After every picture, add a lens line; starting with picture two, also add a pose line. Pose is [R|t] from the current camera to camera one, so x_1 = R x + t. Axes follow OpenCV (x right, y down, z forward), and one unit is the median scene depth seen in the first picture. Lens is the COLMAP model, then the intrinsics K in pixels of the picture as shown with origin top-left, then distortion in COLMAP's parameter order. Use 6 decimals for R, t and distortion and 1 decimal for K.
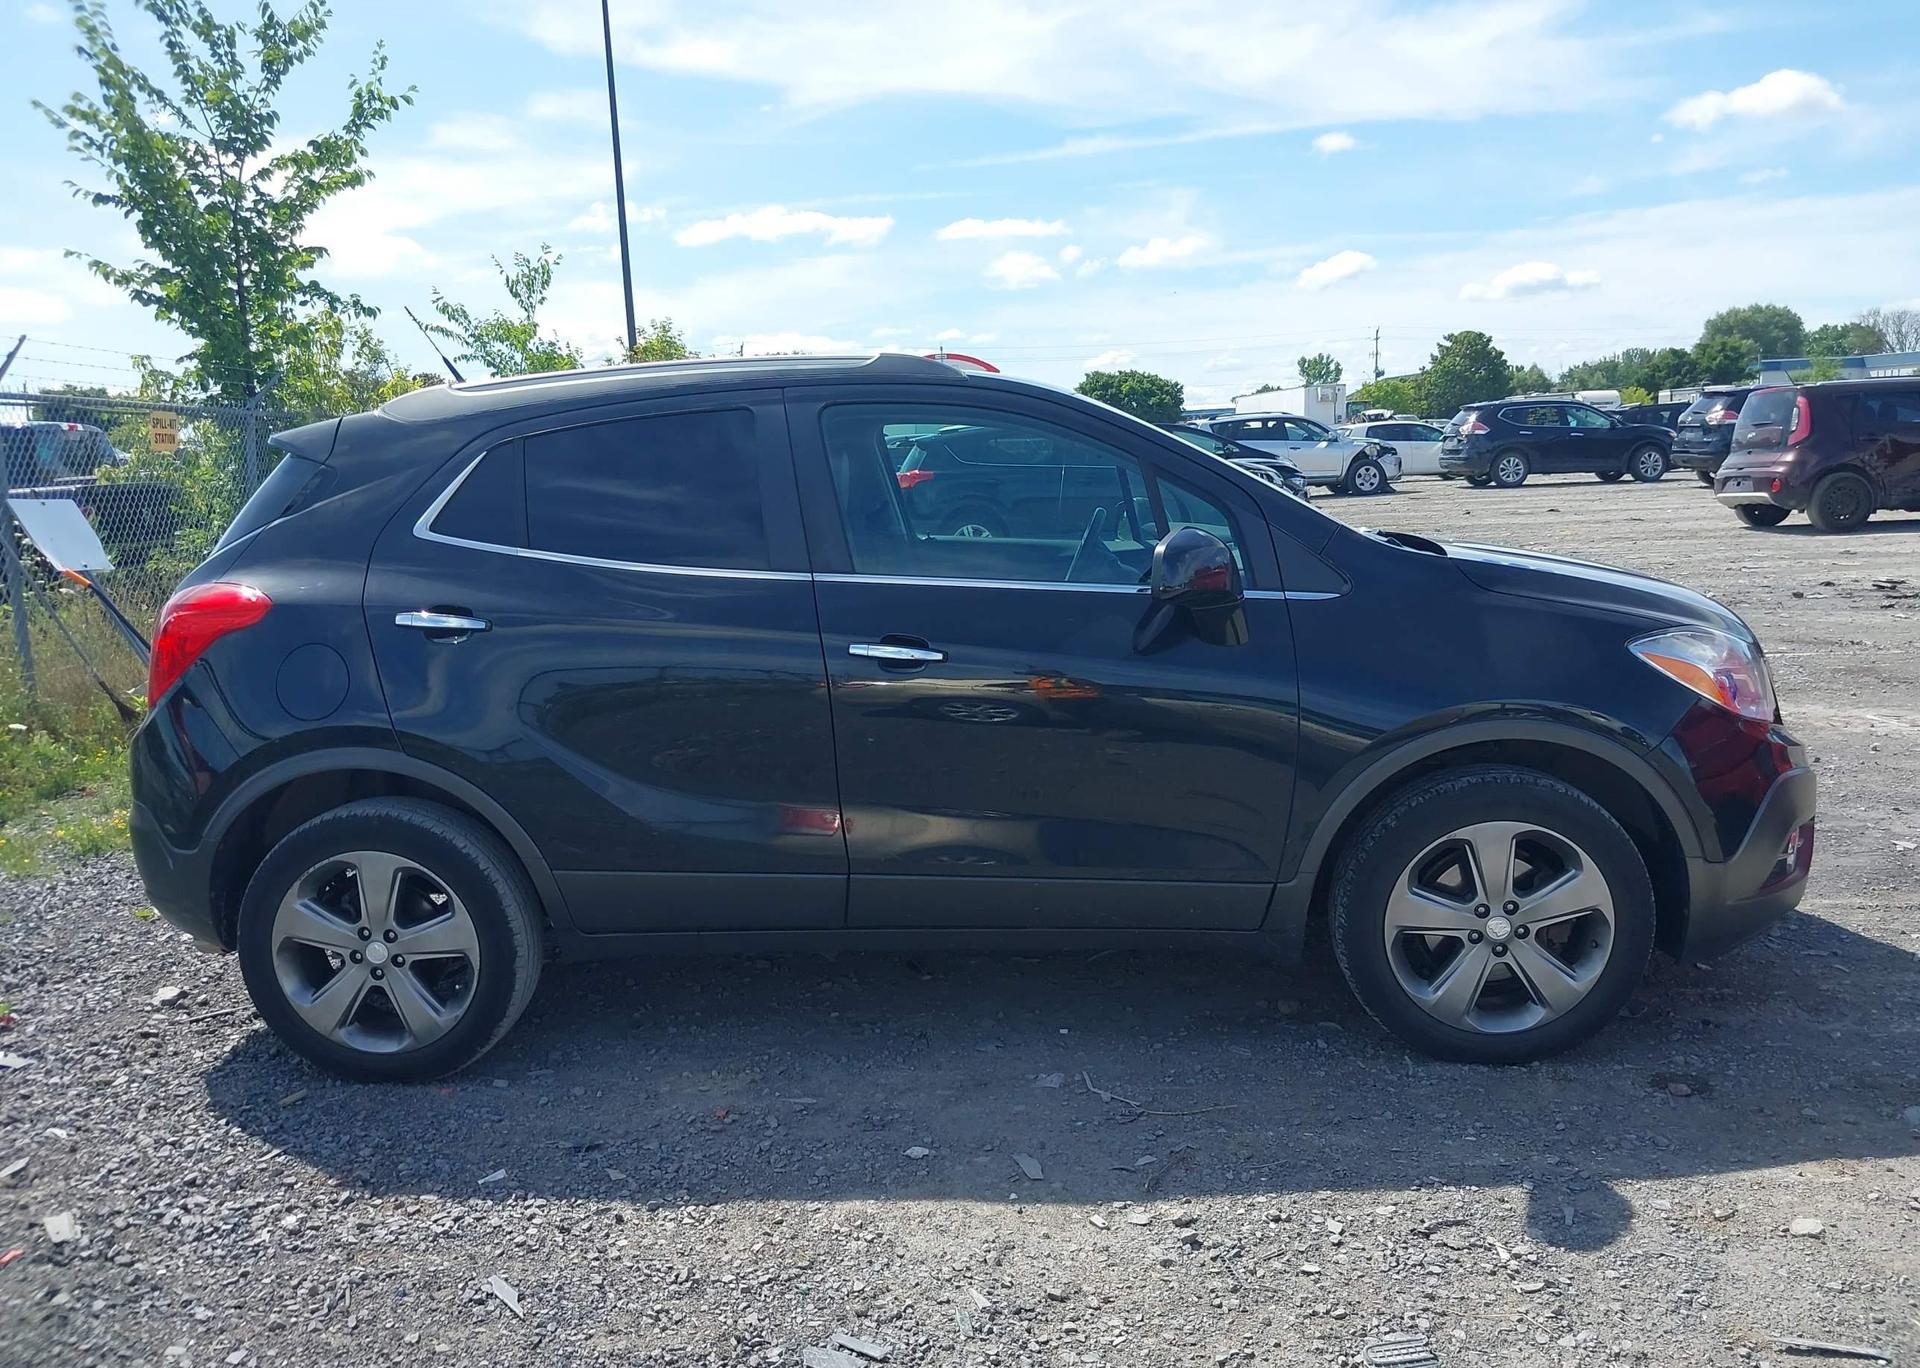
lens RADIAL K [[1548.5, 0, 1005.4], [0, 1548.5, 684.9], [0, 0, 1]] dist [0.002120, 0.001399]
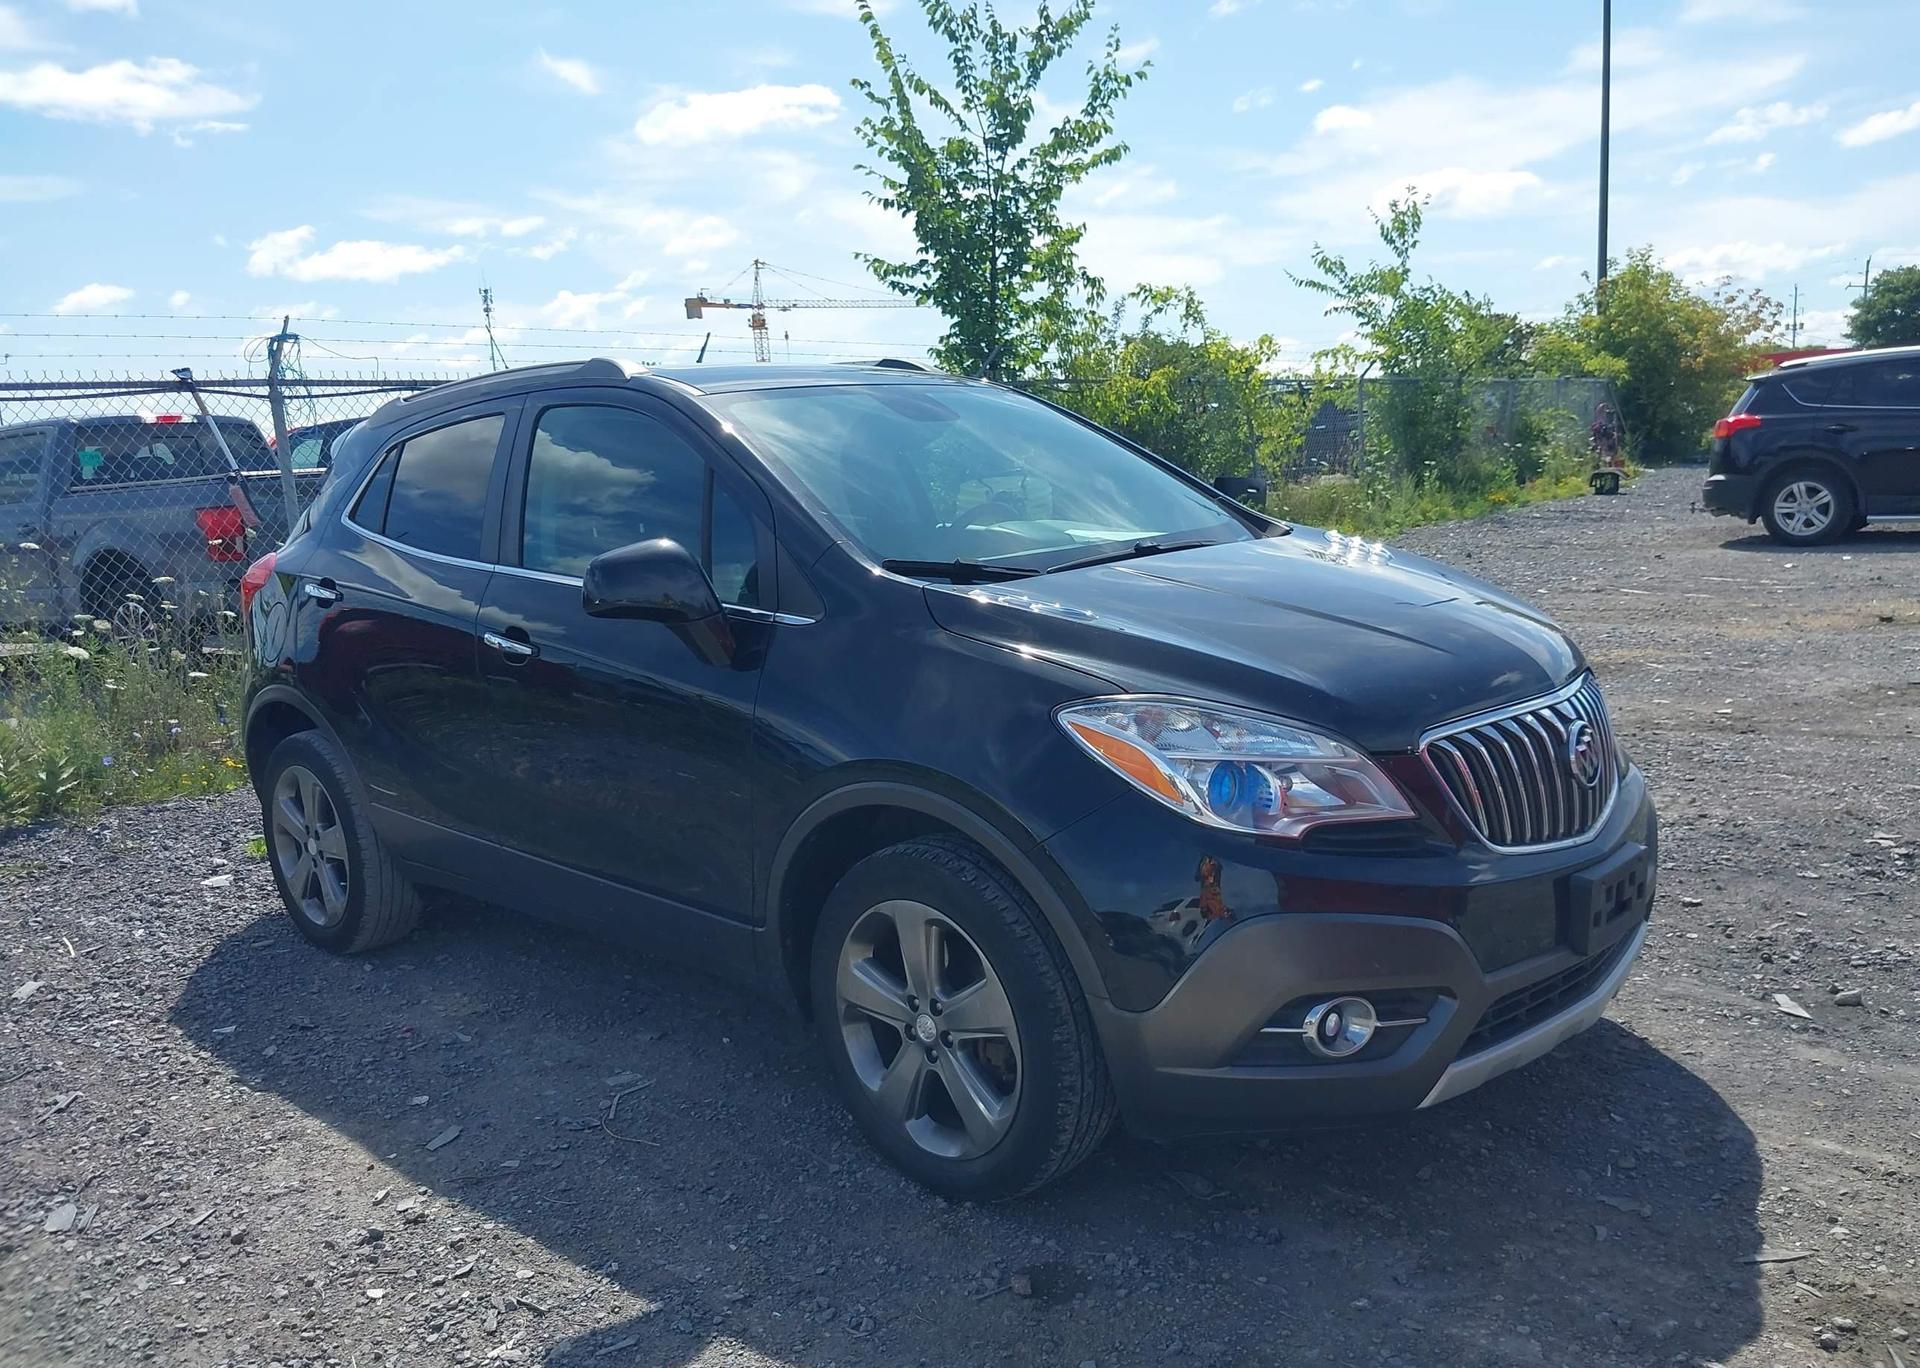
lens RADIAL K [[1587.4, 0, 960.0], [0, 1587.4, 684.0], [0, 0, 1]] dist [-0.011576, -0.002326]
pose [[0.762020, 0.093525, -0.640765, 0.251149], [-0.071992, 0.995617, 0.059703, -0.023509], [0.643540, 0.000635, 0.765412, 0.103637]]
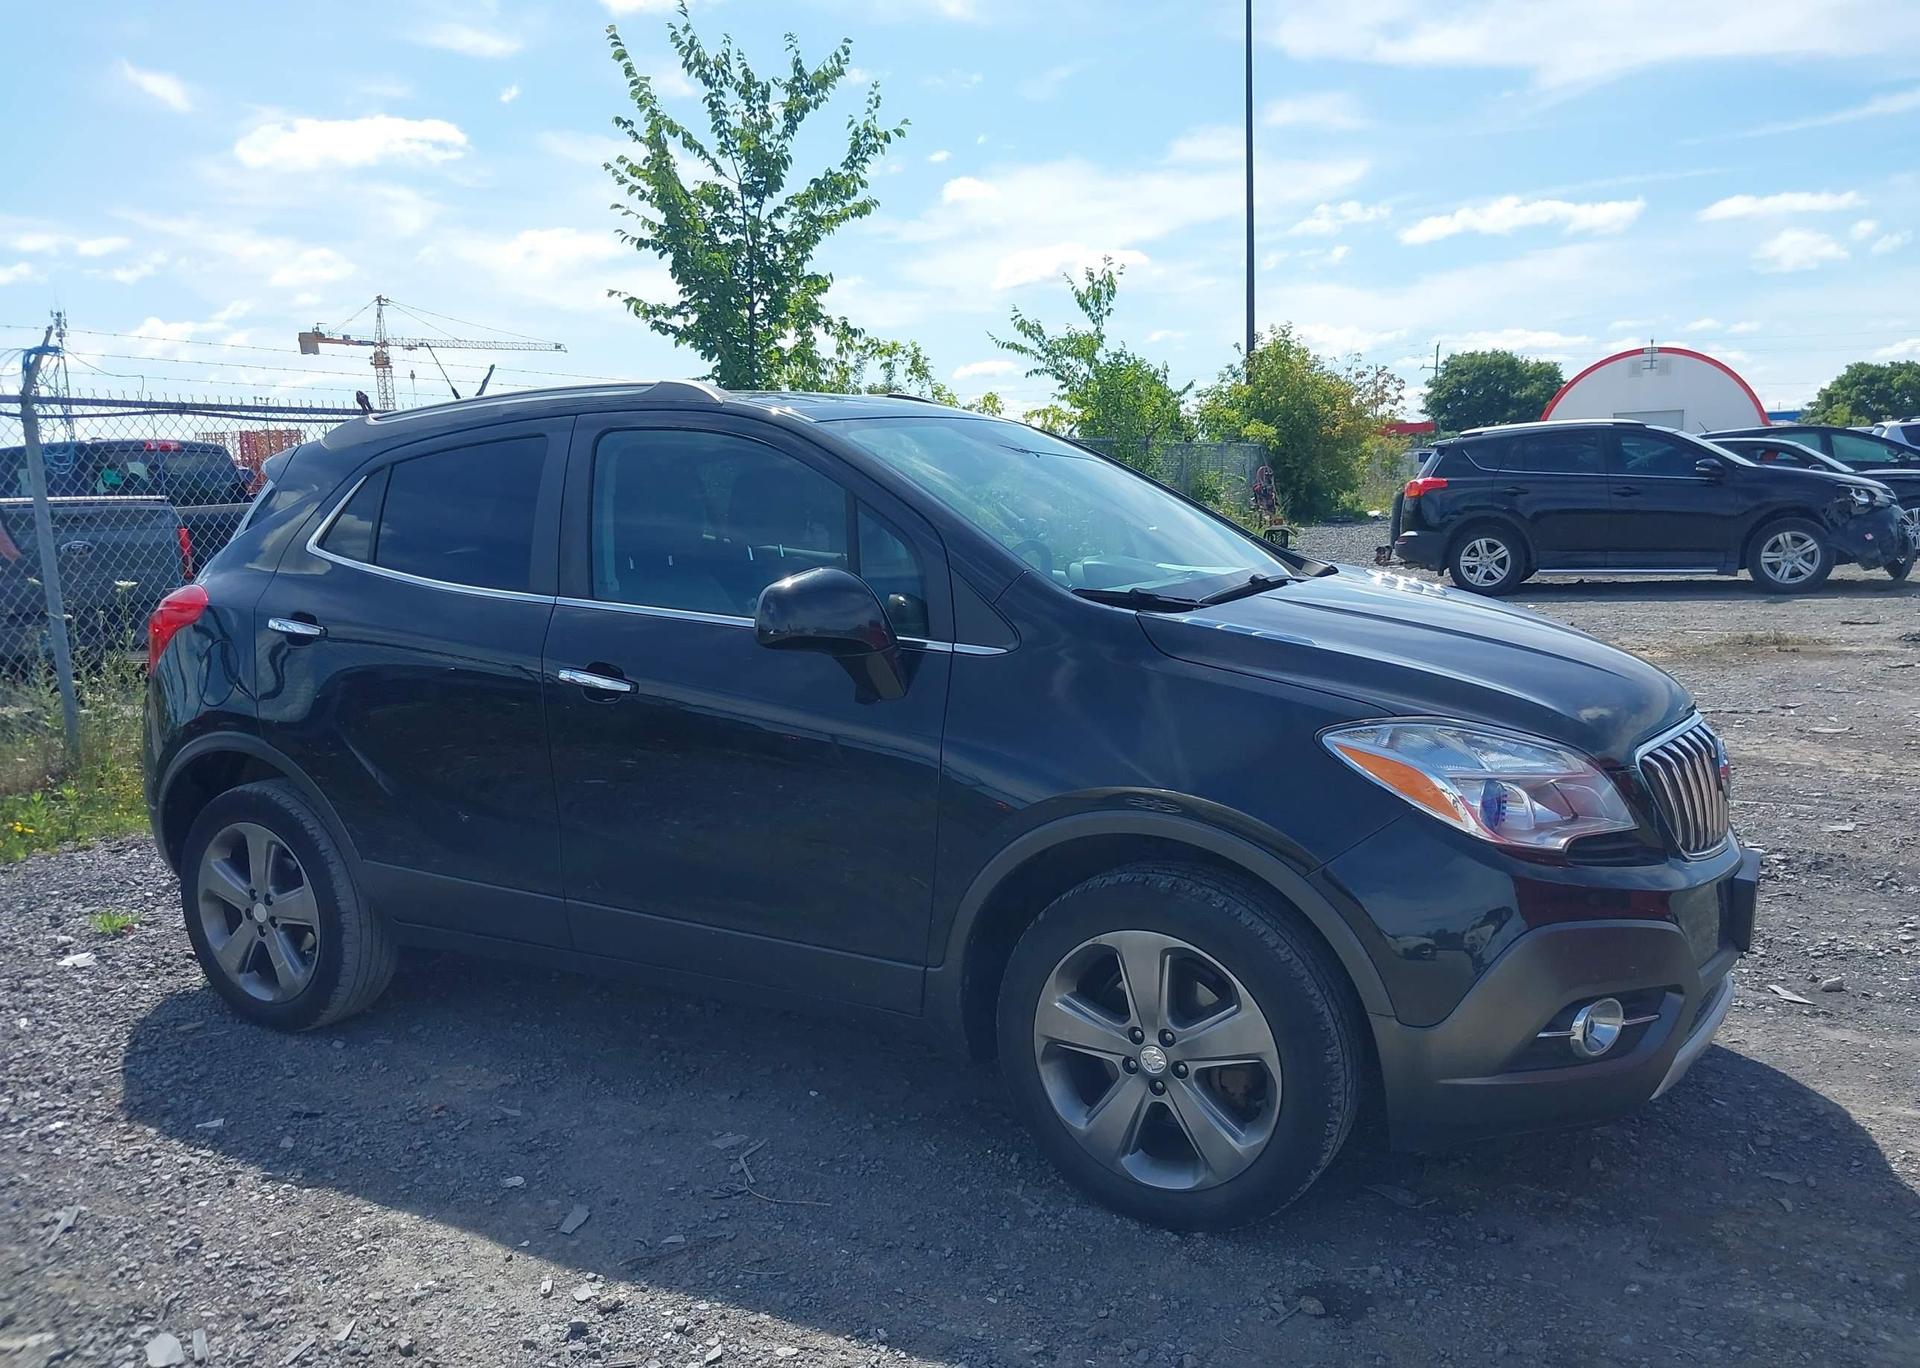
lens RADIAL K [[1572.6, 0, 978.6], [0, 1572.6, 680.2], [0, 0, 1]] dist [0.001242, -0.009475]
pose [[0.894585, 0.065828, -0.442023, 0.173124], [-0.069053, 0.997574, 0.008812, -0.013742], [0.441531, 0.022640, 0.896960, 0.057083]]
